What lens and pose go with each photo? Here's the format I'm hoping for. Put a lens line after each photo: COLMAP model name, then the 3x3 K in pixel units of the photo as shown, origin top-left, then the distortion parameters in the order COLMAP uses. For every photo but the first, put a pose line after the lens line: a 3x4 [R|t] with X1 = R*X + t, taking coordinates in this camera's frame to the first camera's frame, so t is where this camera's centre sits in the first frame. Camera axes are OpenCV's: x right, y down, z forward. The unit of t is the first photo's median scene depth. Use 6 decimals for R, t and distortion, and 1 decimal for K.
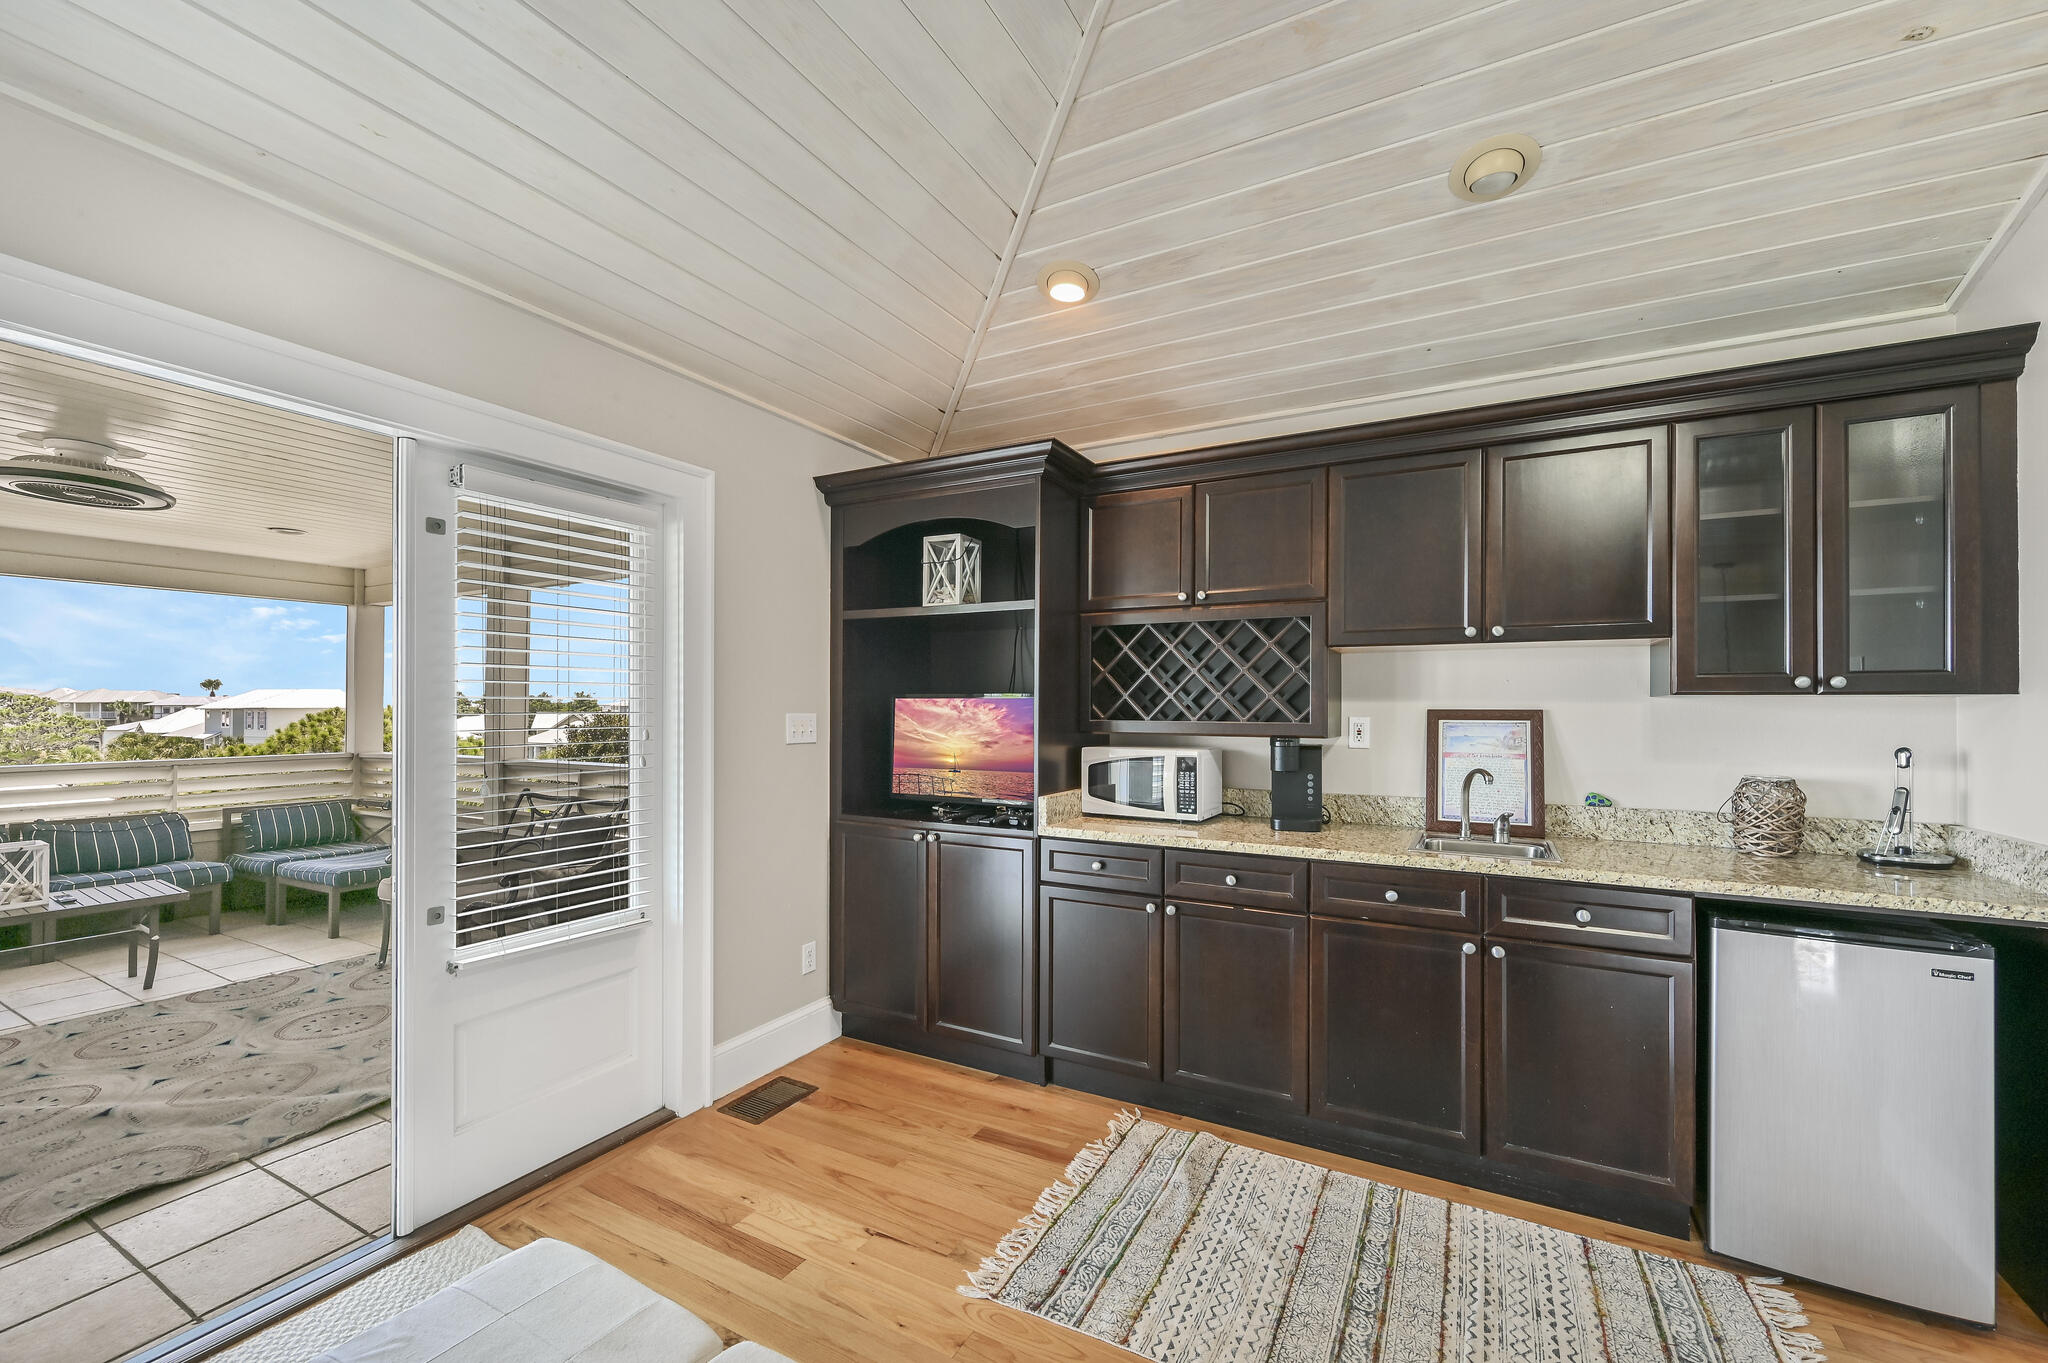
lens RADIAL K [[830.7, 0, 1019.3], [0, 830.7, 714.0], [0, 0, 1]] dist [0.000942, 0.000325]
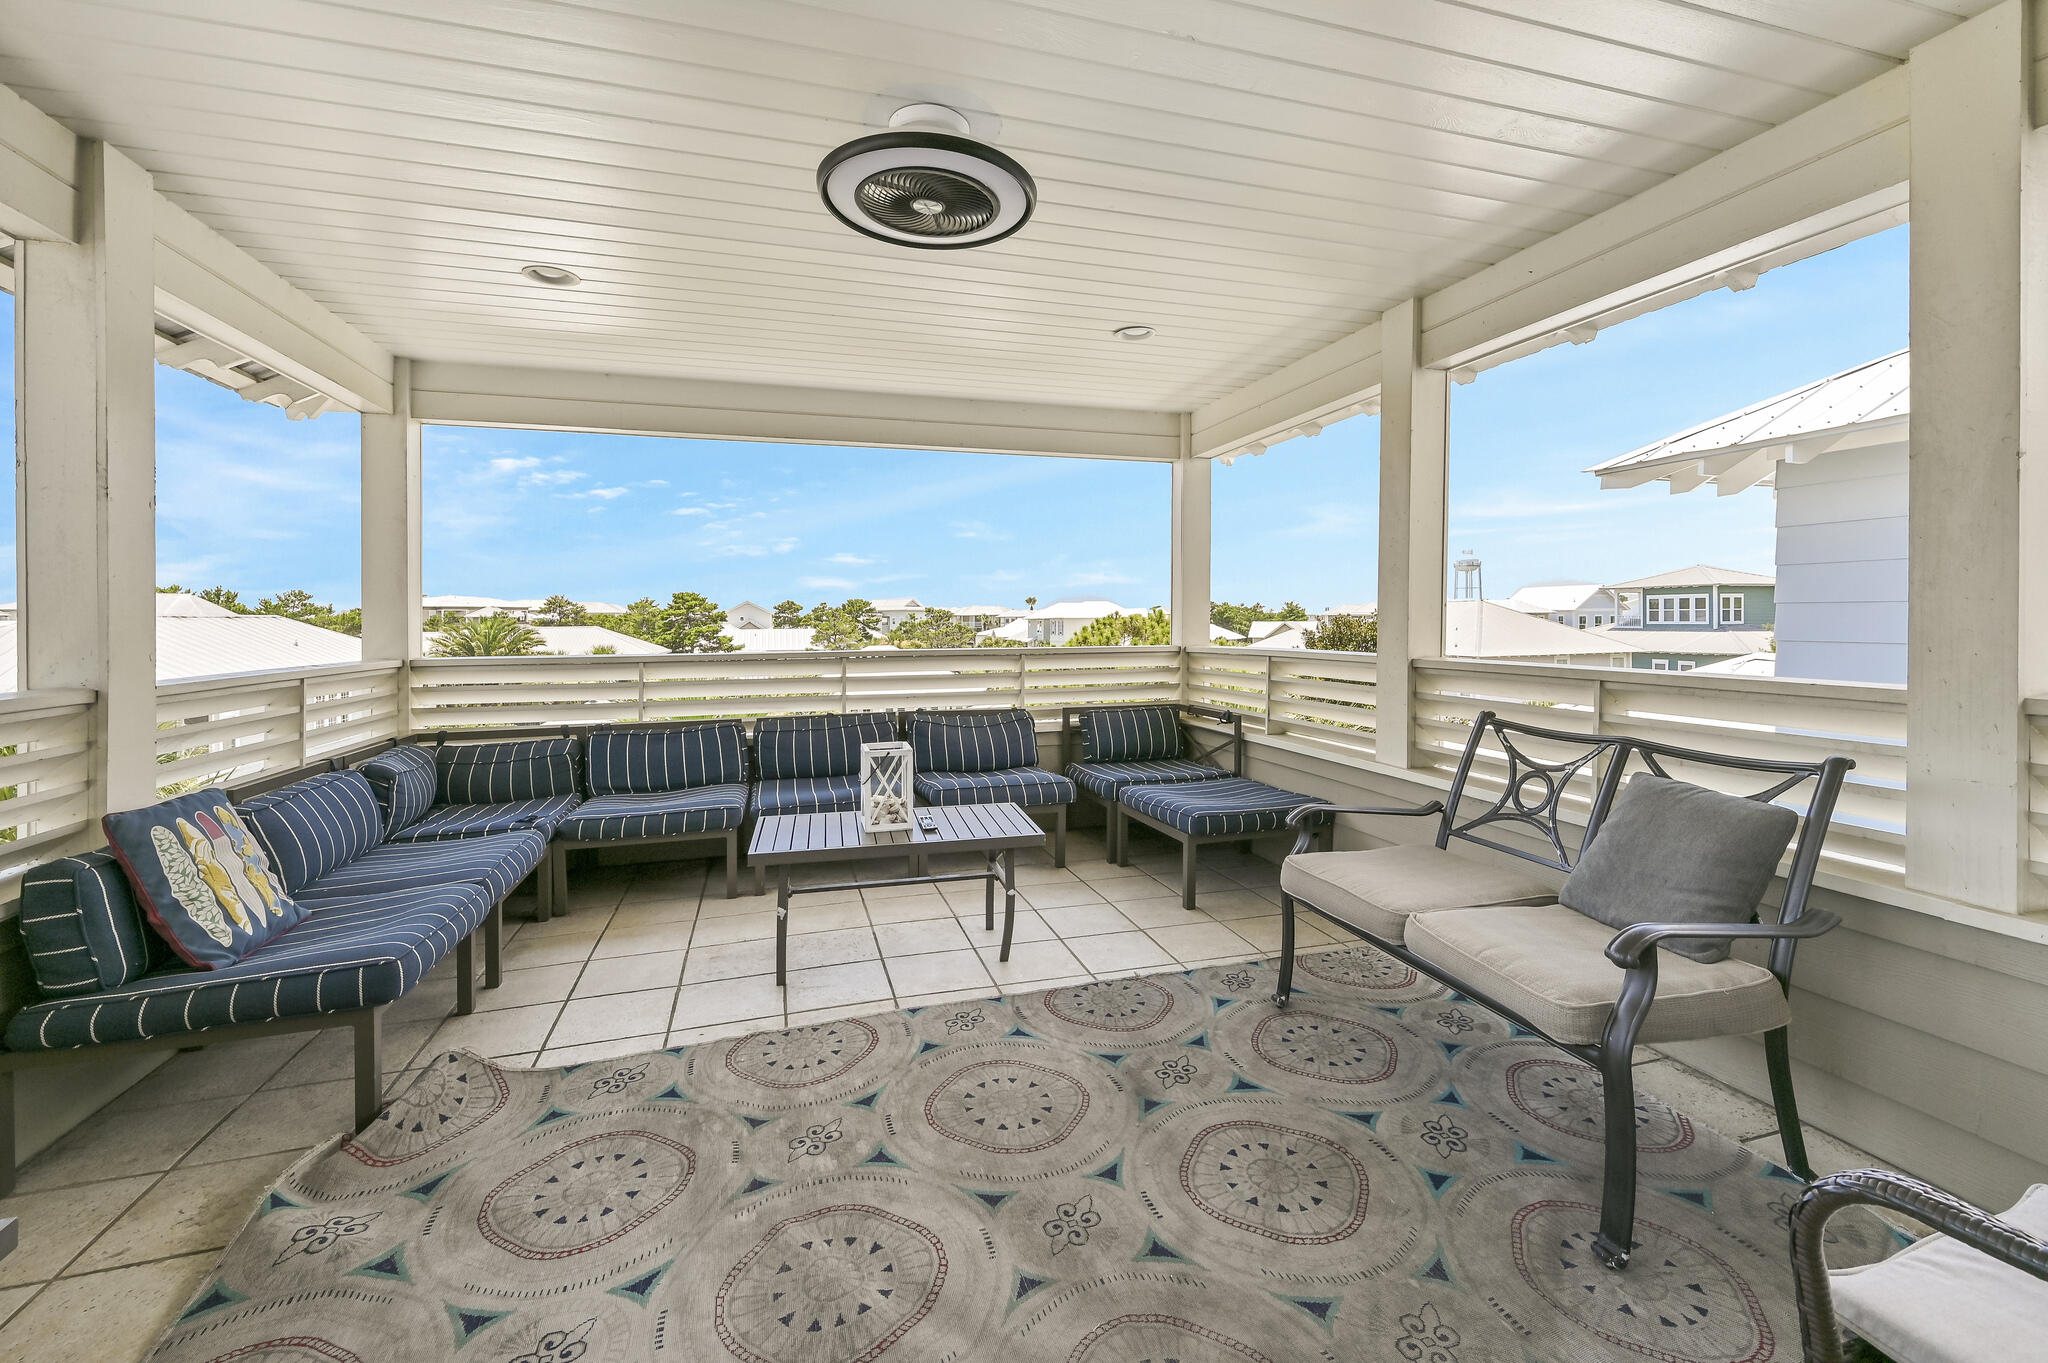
lens RADIAL K [[820.5, 0, 1024.0], [0, 820.5, 681.5], [0, 0, 1]] dist [0.000404, 0.000124]
pose [[0.713641, 0.045724, -0.699018, -0.452547], [0.000926, 0.997805, 0.066214, 0.036250], [0.700511, -0.047900, 0.712032, 0.426286]]
